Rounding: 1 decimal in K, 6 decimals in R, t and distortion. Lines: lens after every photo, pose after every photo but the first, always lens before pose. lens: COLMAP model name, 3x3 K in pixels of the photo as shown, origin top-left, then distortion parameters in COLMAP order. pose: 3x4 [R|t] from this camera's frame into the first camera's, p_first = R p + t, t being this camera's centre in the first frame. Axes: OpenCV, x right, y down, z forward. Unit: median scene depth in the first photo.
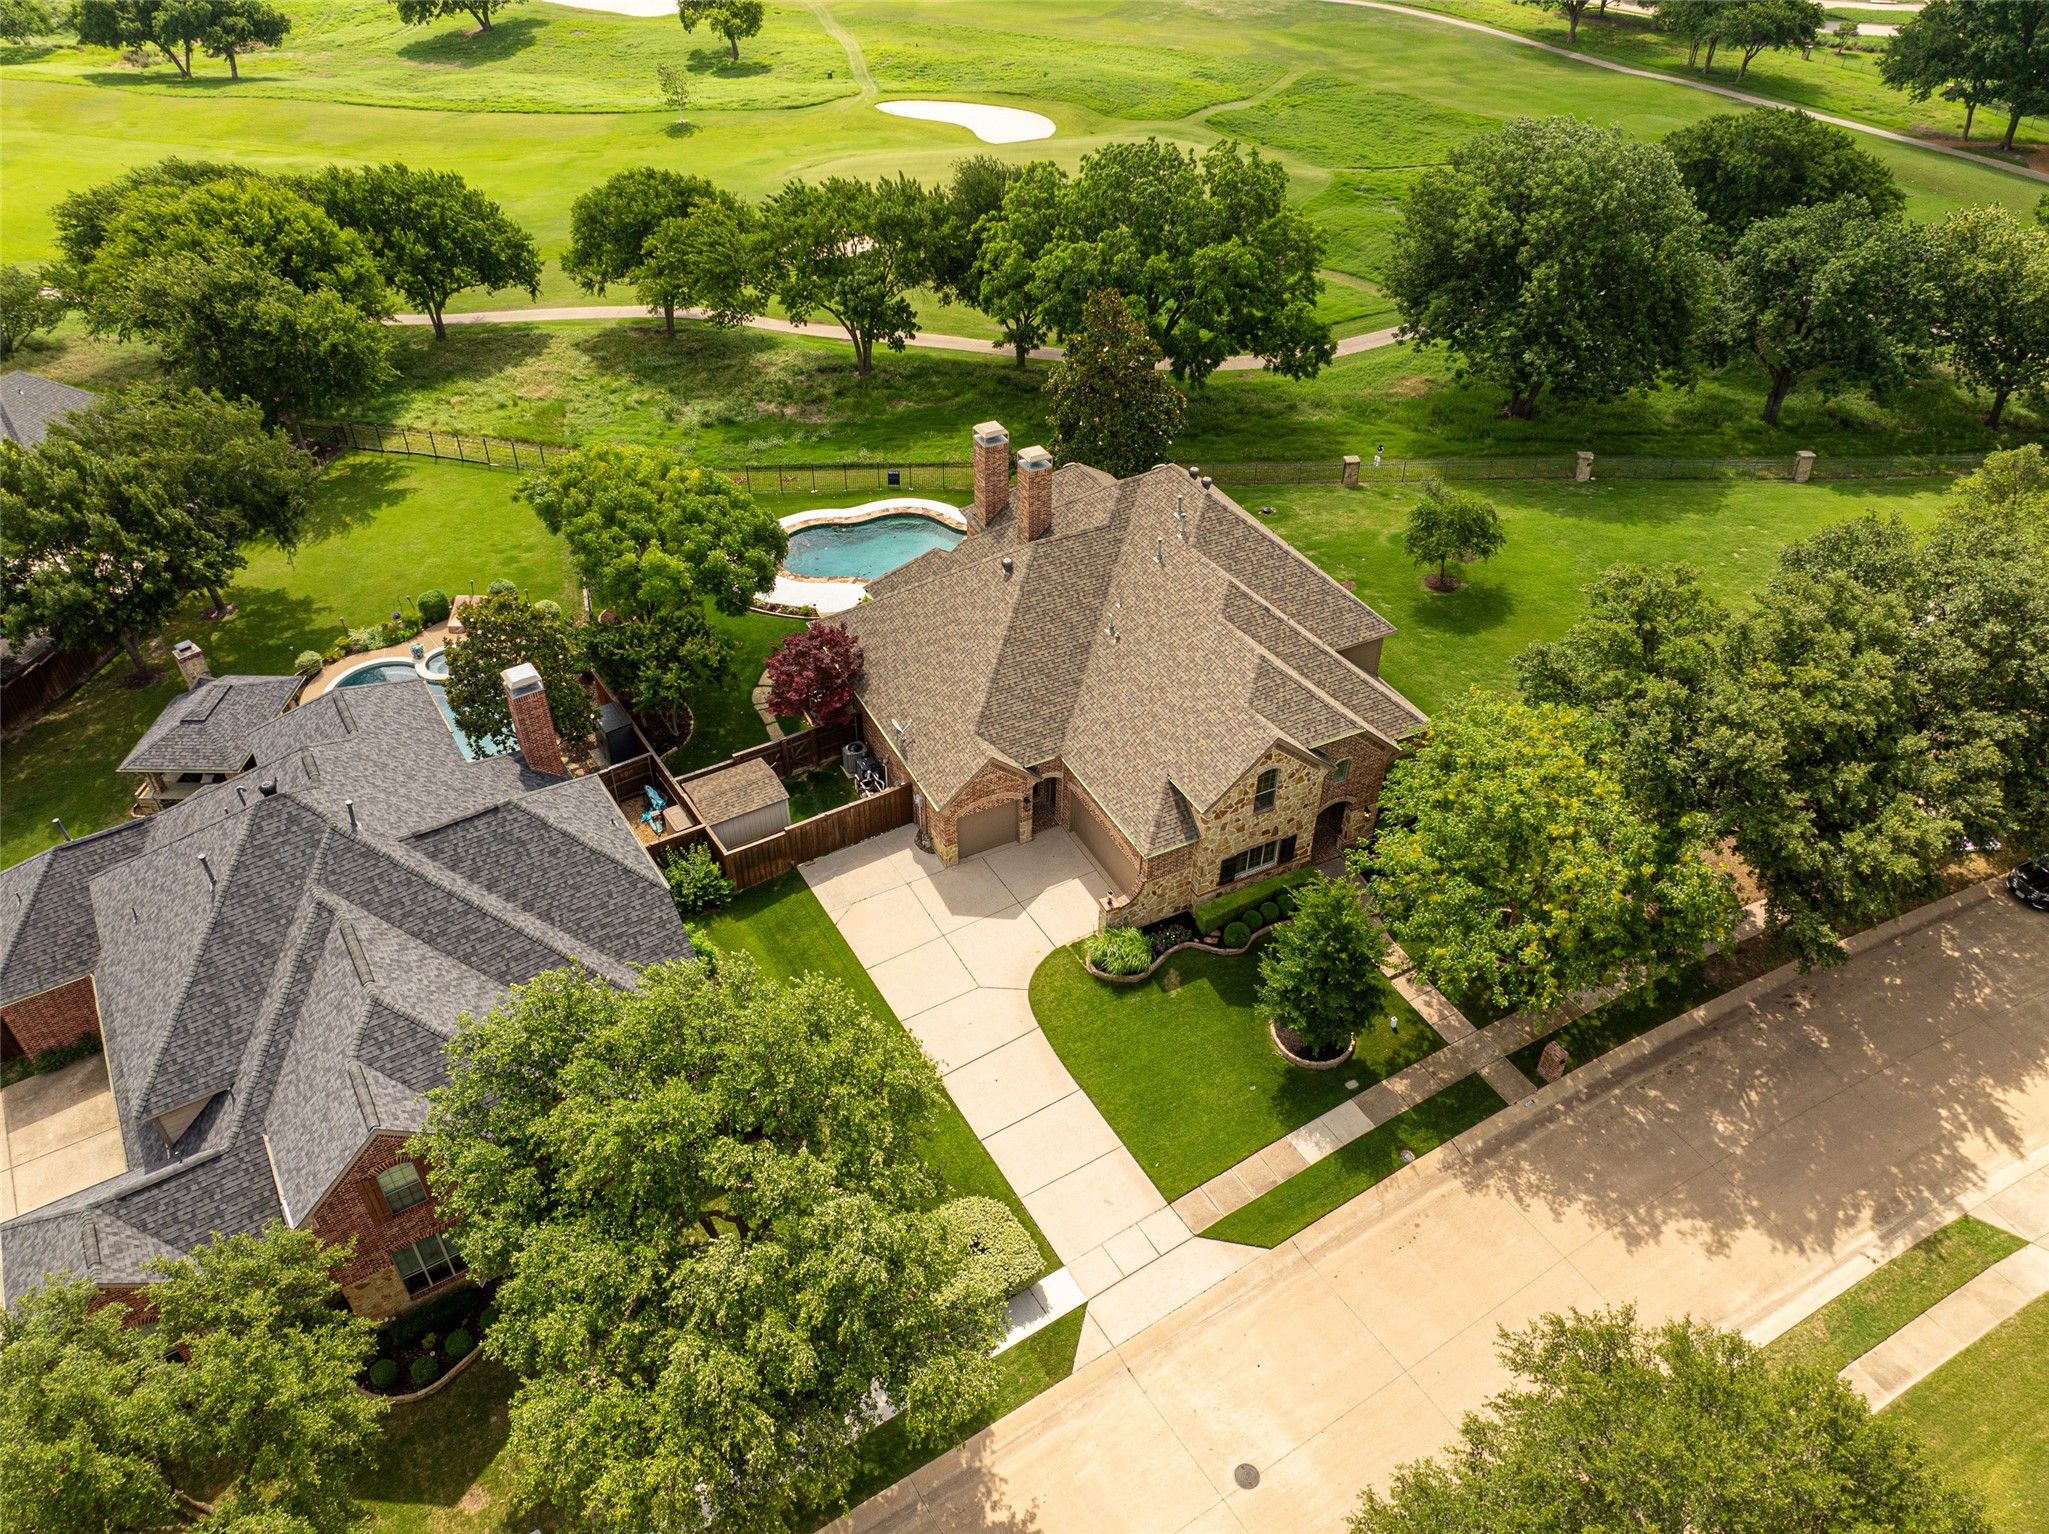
lens RADIAL K [[1446.5, 0, 1024.5], [0, 1446.5, 767.0], [0, 0, 1]] dist [-0.038237, -0.001338]
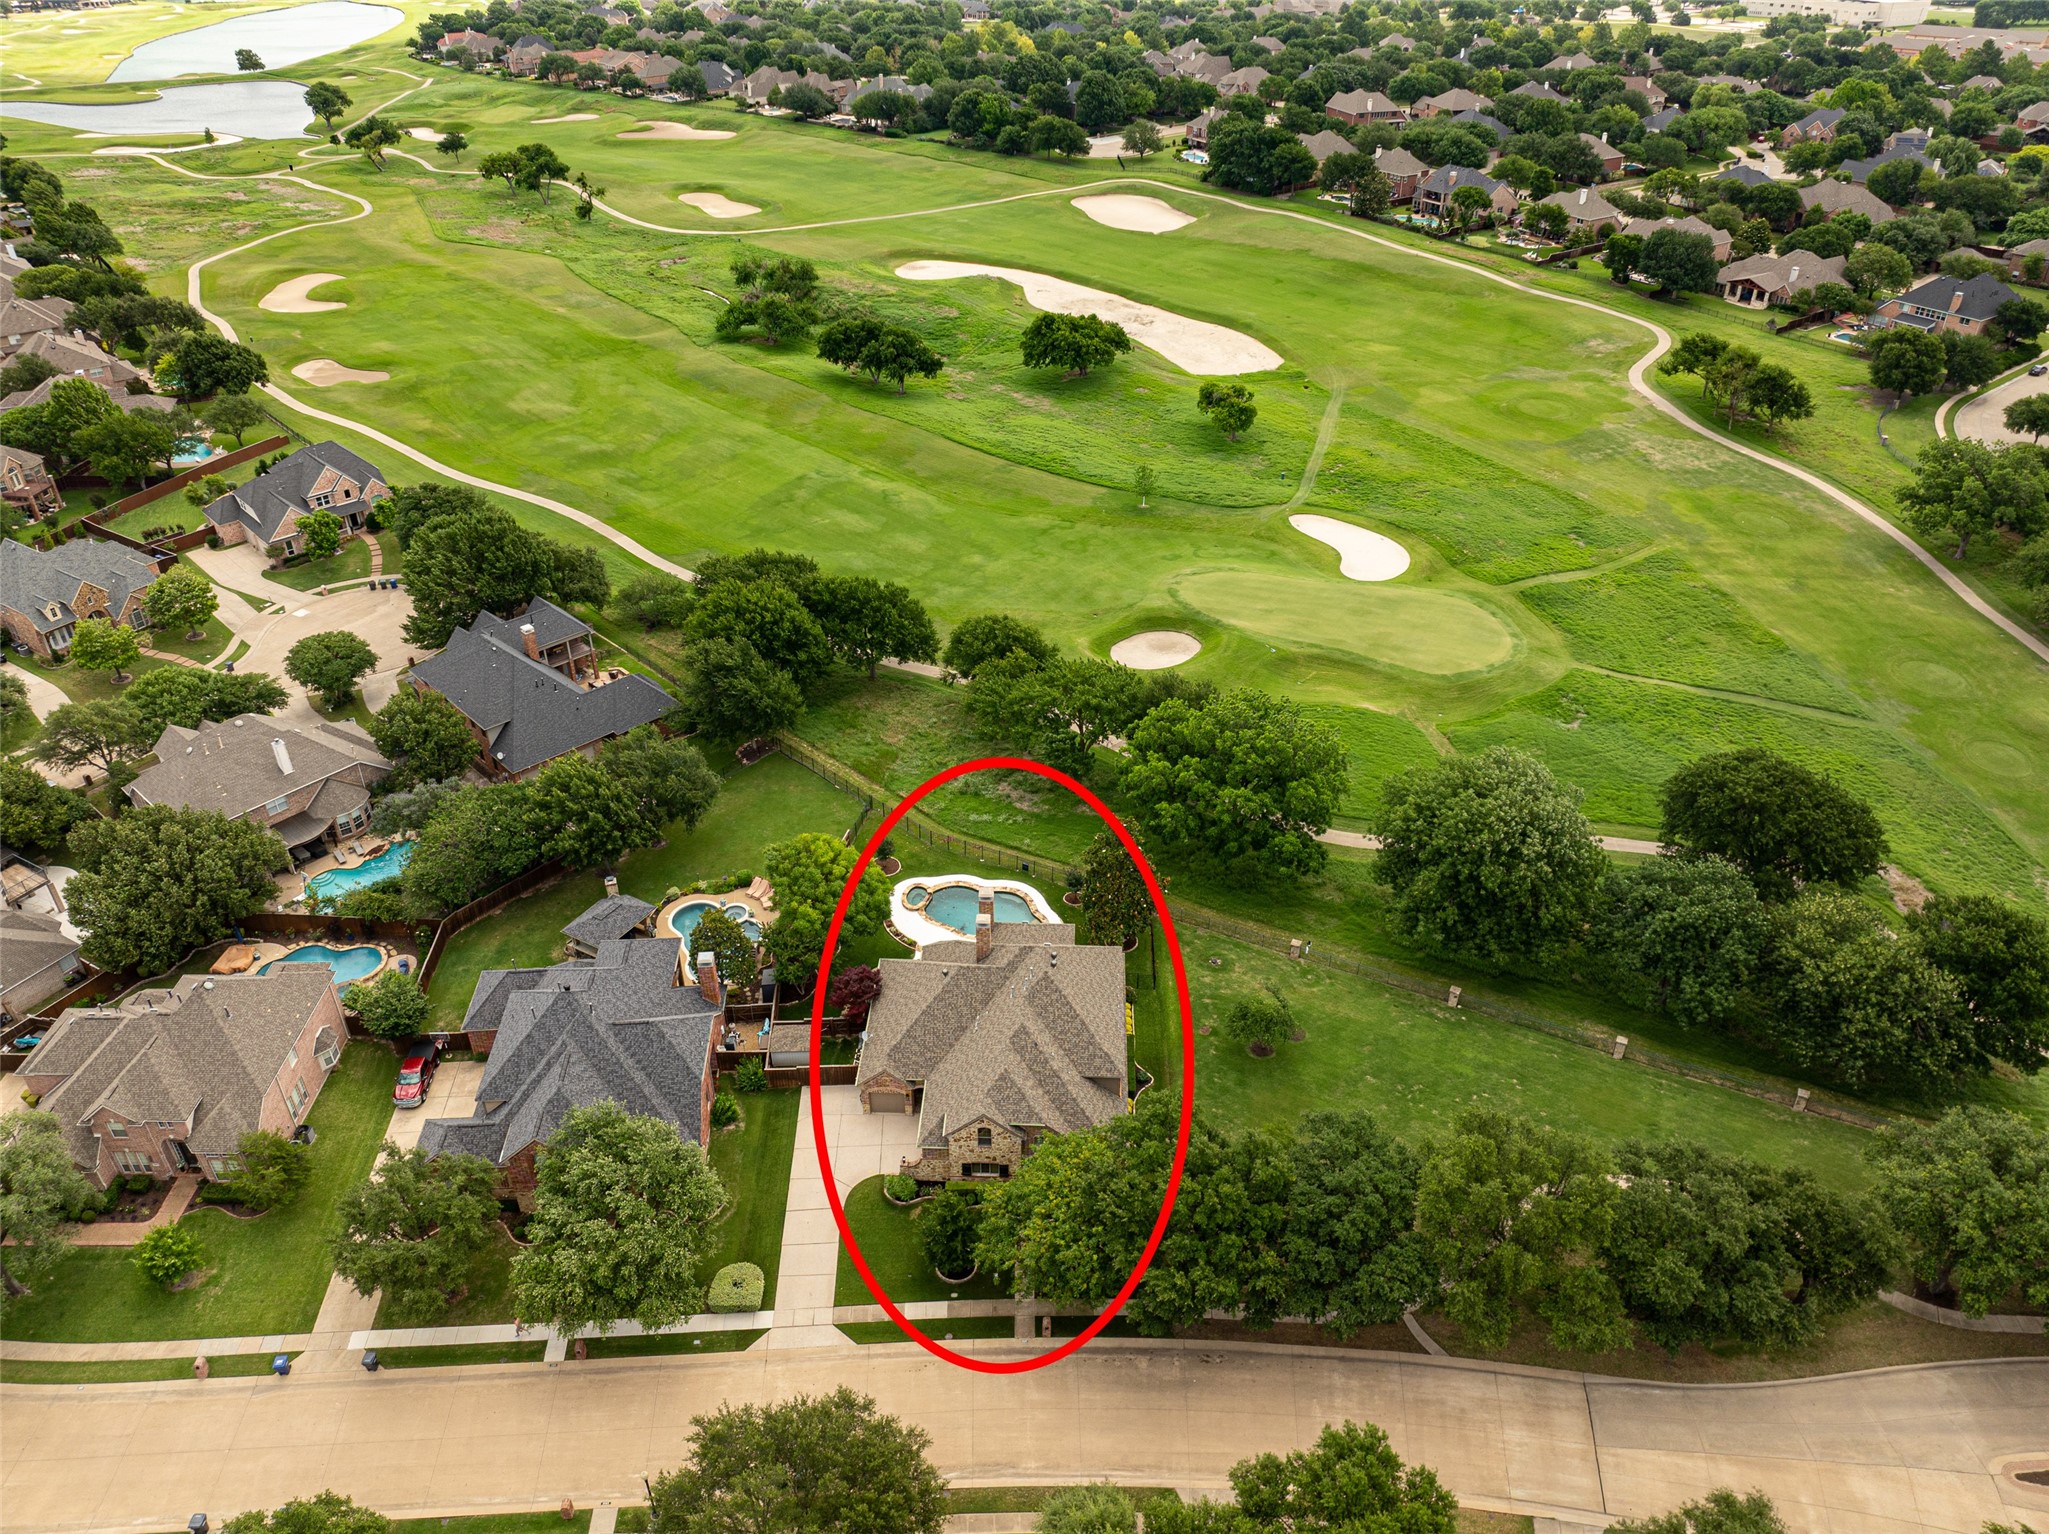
lens RADIAL K [[1446.5, 0, 1024.5], [0, 1446.5, 767.0], [0, 0, 1]] dist [-0.038237, -0.001338]
pose [[0.872721, 0.266005, -0.409390, 0.979263], [-0.300297, 0.953625, -0.020534, -0.486933], [0.384942, 0.140859, 0.912129, -0.921589]]
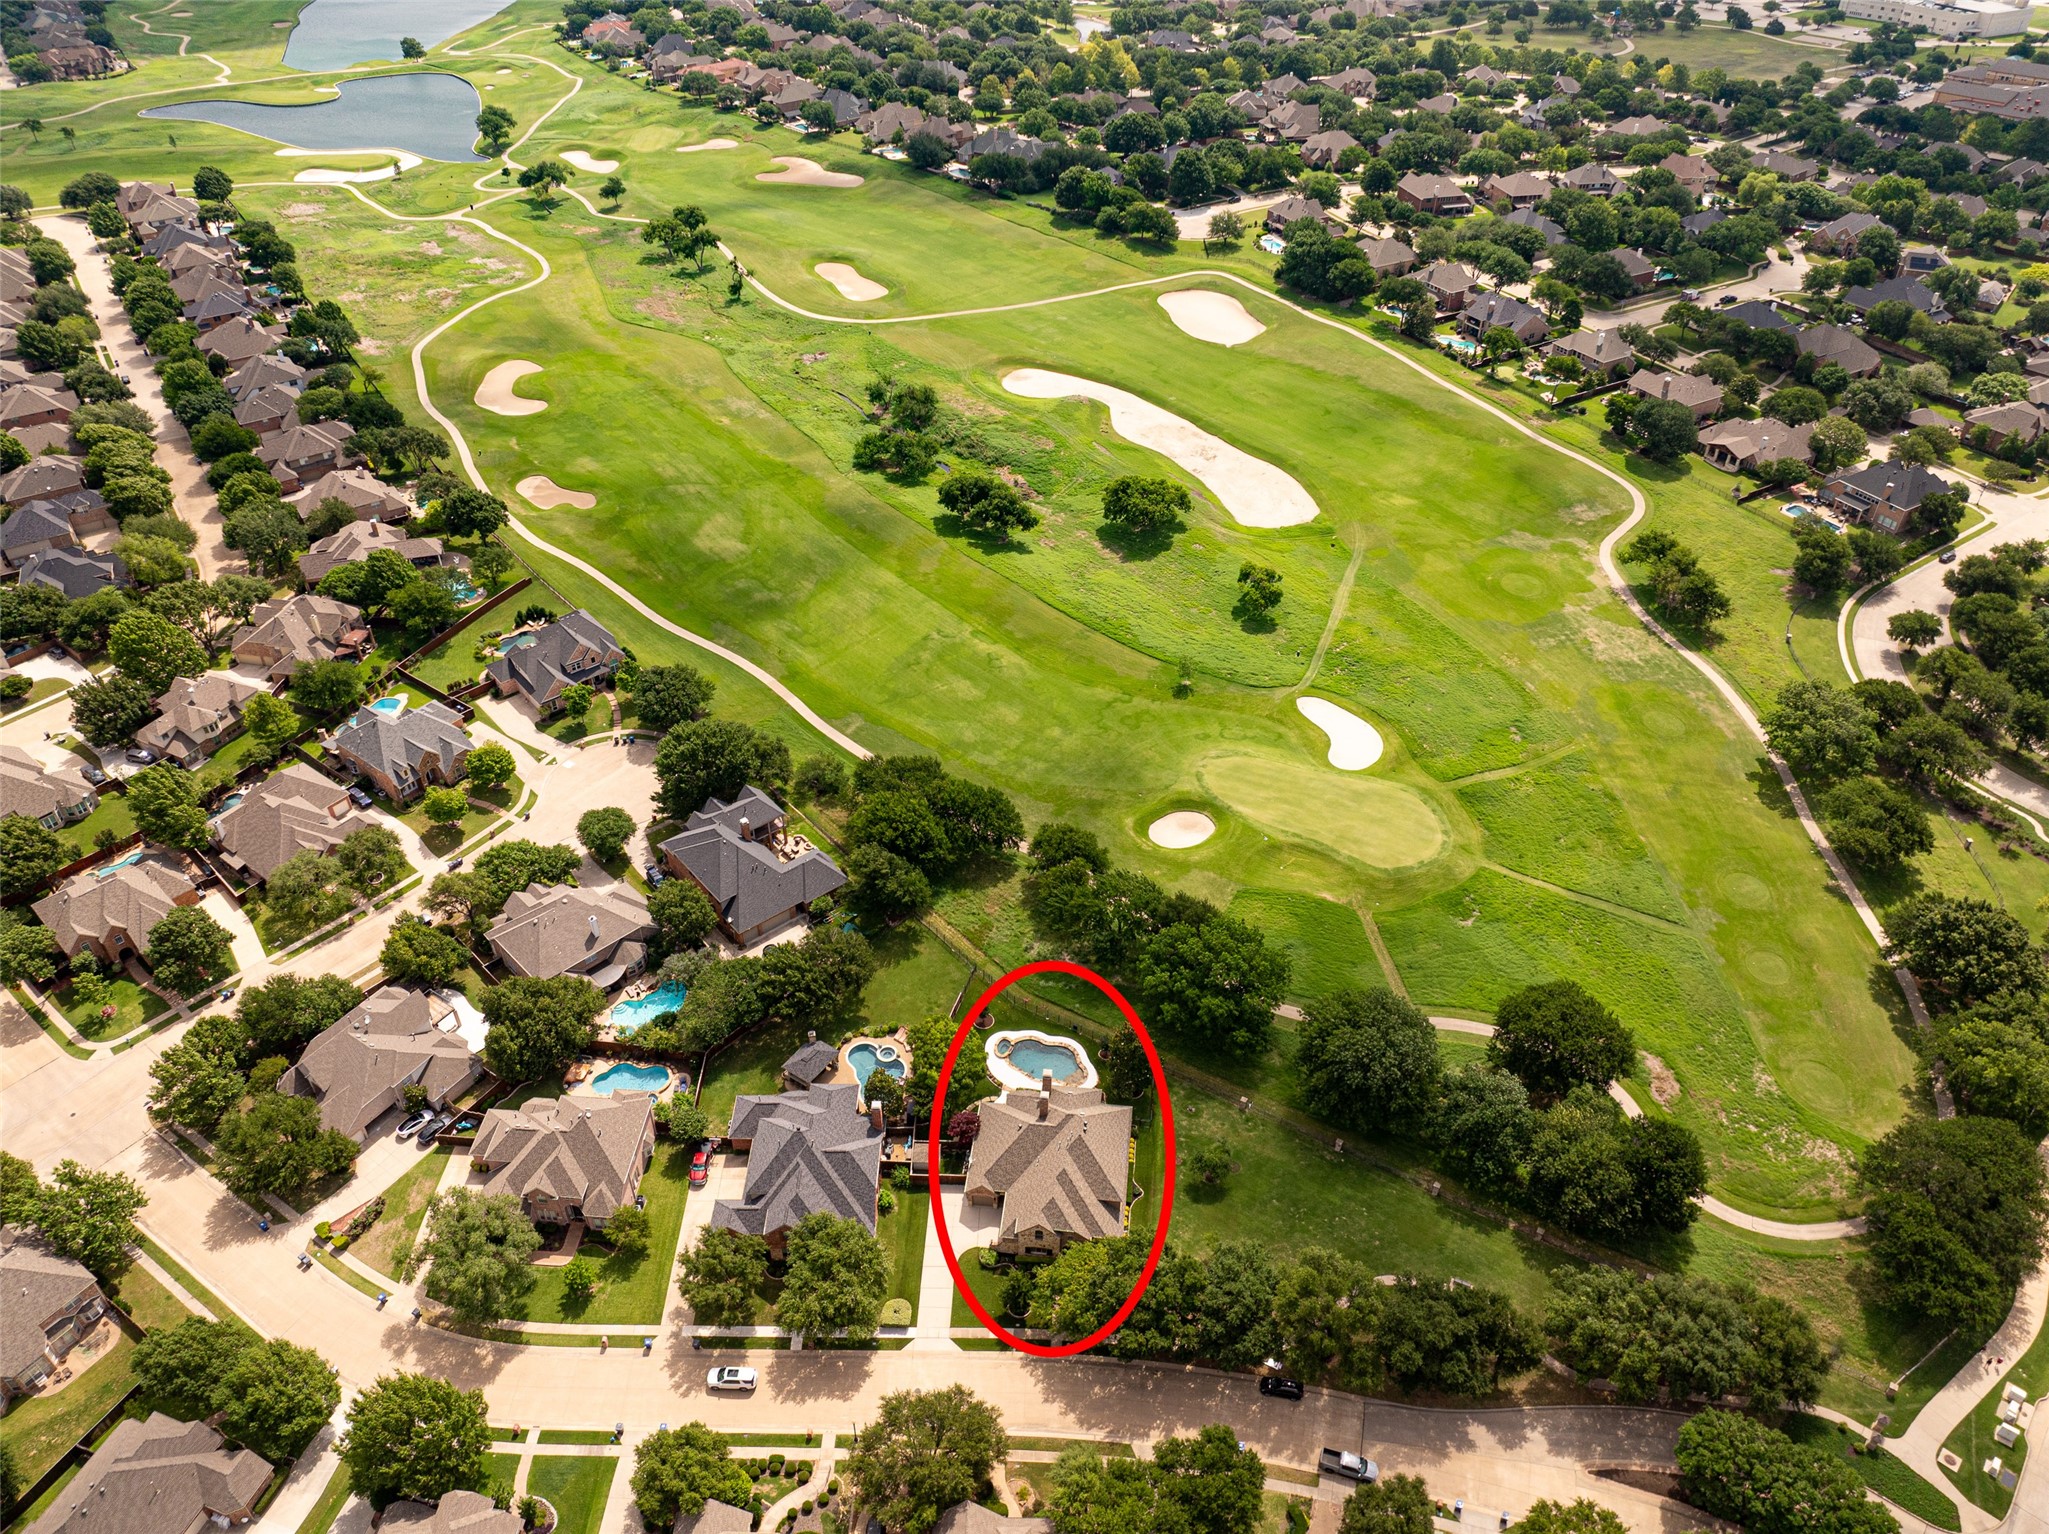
lens RADIAL K [[1446.5, 0, 1024.5], [0, 1446.5, 767.0], [0, 0, 1]] dist [-0.038237, -0.001338]
pose [[0.835704, 0.341758, -0.429884, 1.351816], [-0.342794, 0.936178, 0.077863, -1.403006], [0.429058, 0.082291, 0.899521, -2.379437]]
